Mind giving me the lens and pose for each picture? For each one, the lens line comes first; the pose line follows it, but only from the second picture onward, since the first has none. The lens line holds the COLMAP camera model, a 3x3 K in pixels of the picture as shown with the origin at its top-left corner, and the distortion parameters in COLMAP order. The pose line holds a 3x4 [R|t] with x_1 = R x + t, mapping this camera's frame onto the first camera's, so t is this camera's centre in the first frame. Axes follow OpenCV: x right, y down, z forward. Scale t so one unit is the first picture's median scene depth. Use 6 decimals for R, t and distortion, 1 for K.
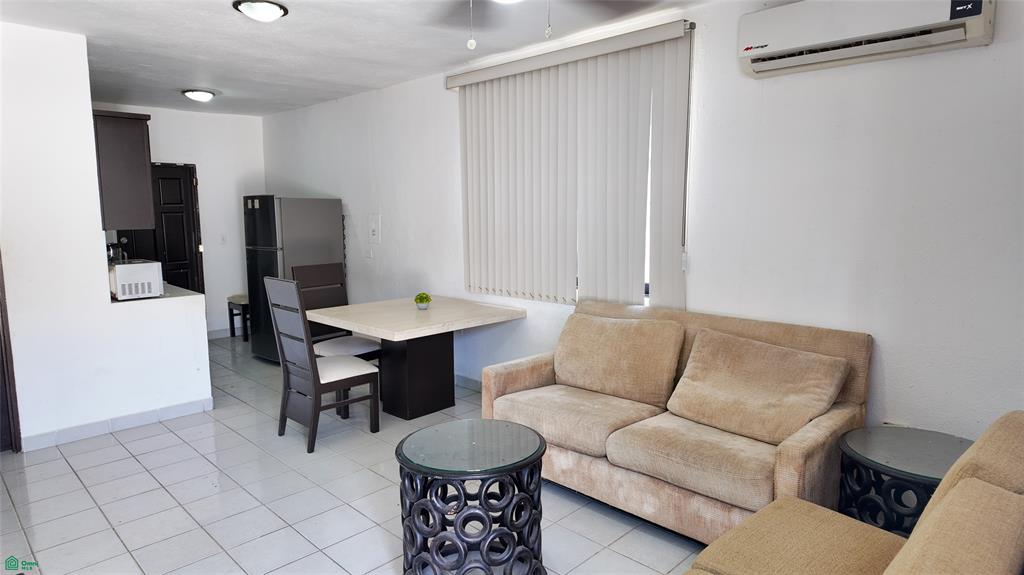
lens RADIAL K [[594.3, 0, 517.1], [0, 594.3, 282.3], [0, 0, 1]] dist [0.002077, -0.000039]
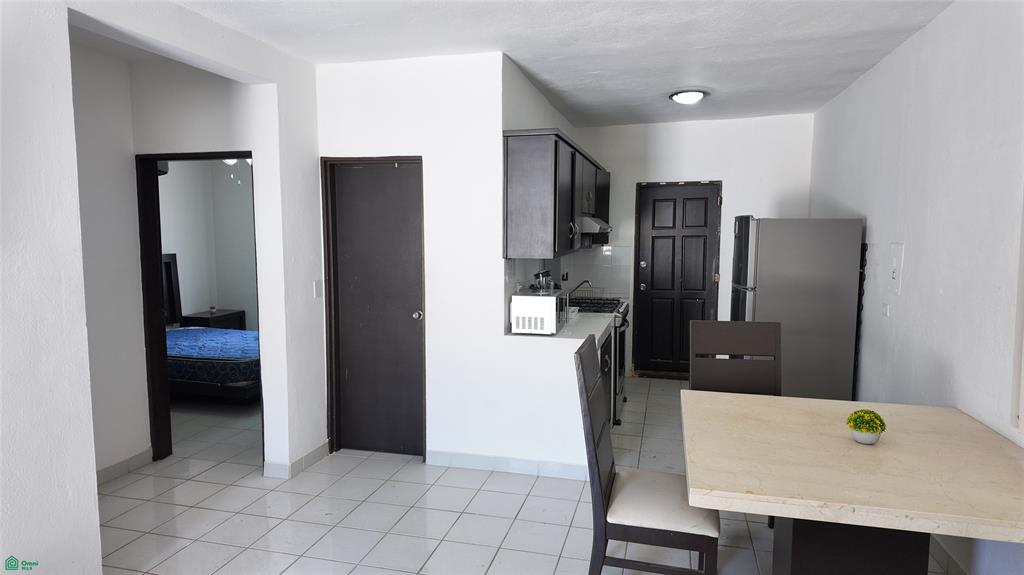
lens RADIAL K [[594.3, 0, 517.1], [0, 594.3, 282.3], [0, 0, 1]] dist [0.002077, -0.000039]
pose [[0.491457, 0.081108, -0.867117, 0.122610], [-0.107290, 0.993708, 0.032140, -0.076231], [0.864268, 0.077237, 0.497067, 0.525209]]
